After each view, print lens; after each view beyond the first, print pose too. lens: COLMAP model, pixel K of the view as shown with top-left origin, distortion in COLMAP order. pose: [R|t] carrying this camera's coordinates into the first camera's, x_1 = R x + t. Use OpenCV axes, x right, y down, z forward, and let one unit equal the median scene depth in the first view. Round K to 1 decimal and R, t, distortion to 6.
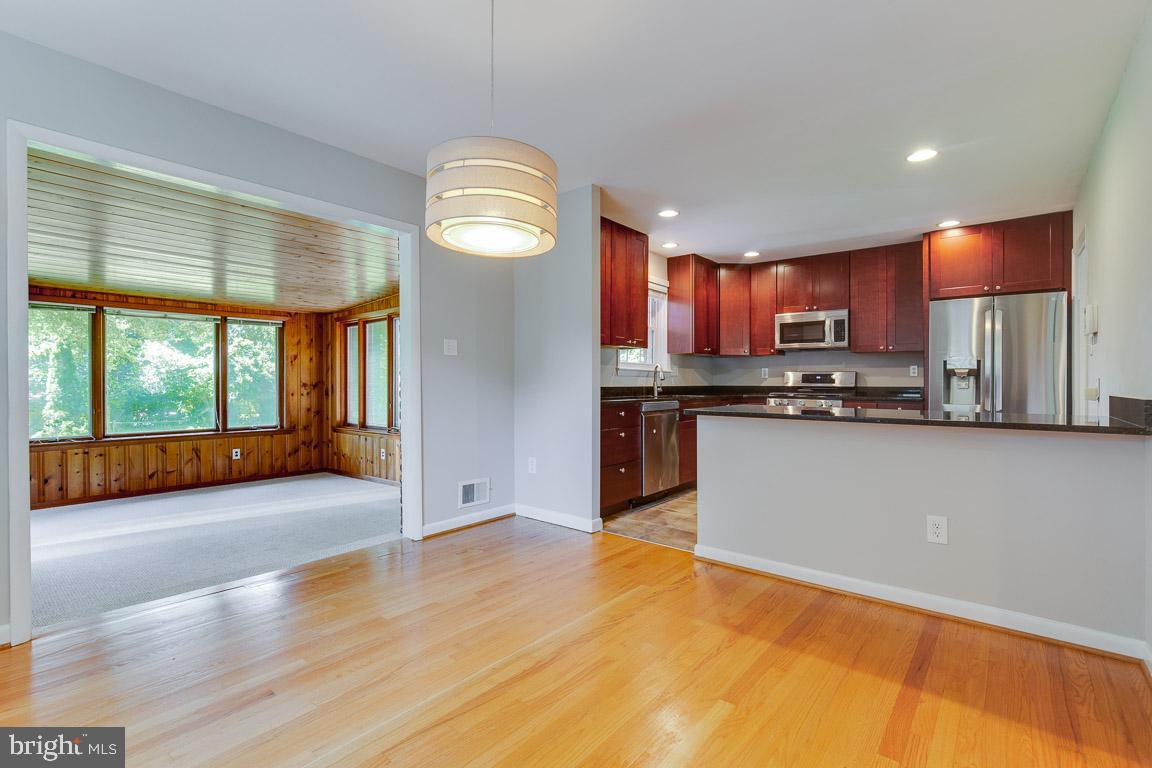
lens RADIAL K [[535.8, 0, 574.2], [0, 535.8, 385.0], [0, 0, 1]] dist [-0.002622, -0.000010]
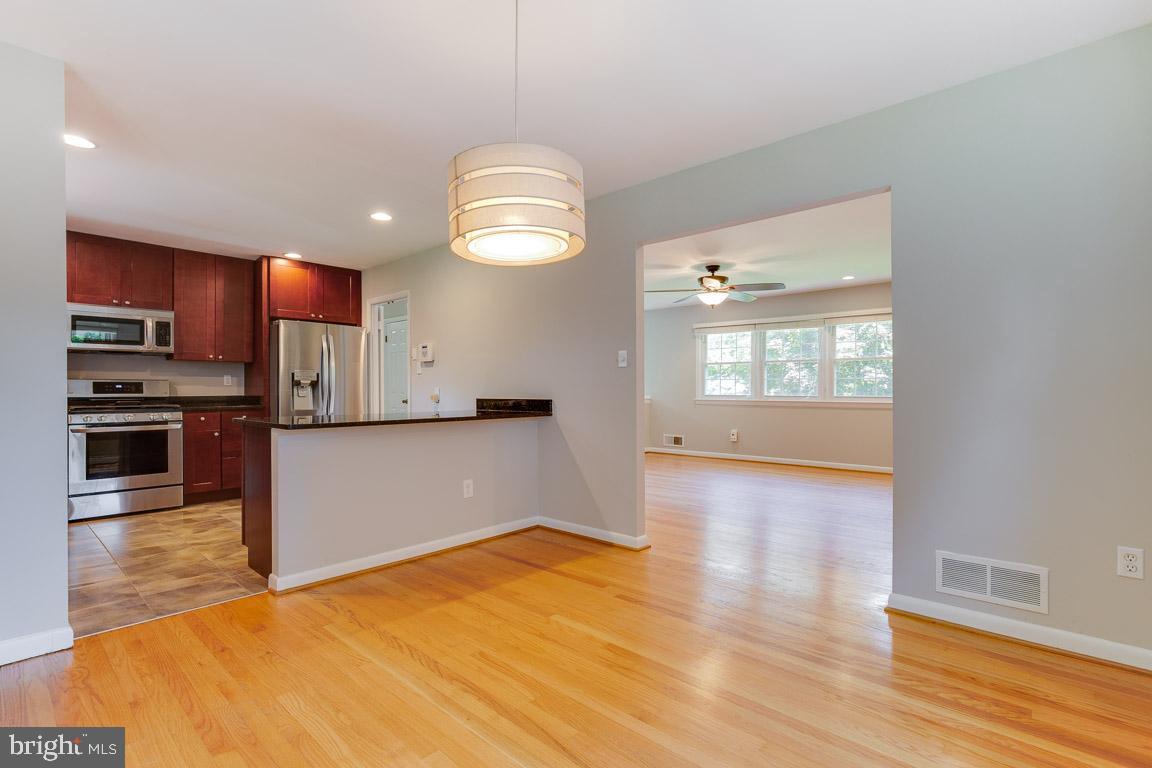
lens RADIAL K [[535.8, 0, 574.2], [0, 535.8, 385.0], [0, 0, 1]] dist [-0.002622, -0.000010]
pose [[0.044740, 0.004273, 0.998990, -0.475291], [0.007448, 0.999962, -0.004611, -0.009400], [-0.998971, 0.007647, 0.044707, 0.357117]]
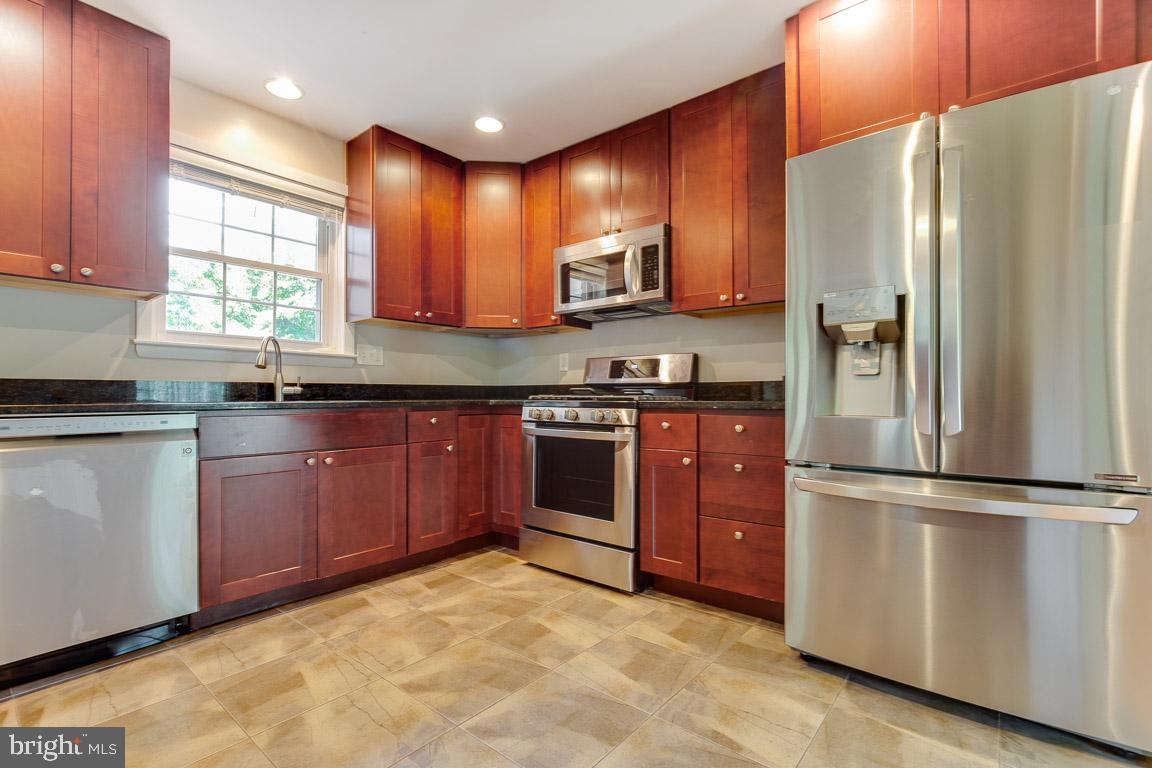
lens RADIAL K [[531.8, 0, 571.6], [0, 531.8, 390.5], [0, 0, 1]] dist [-0.000305, 0.000173]
pose [[0.999980, -0.005898, 0.002460, 0.546338], [0.005917, 0.999951, -0.007940, 0.019999], [-0.002413, 0.007955, 0.999965, 0.657848]]
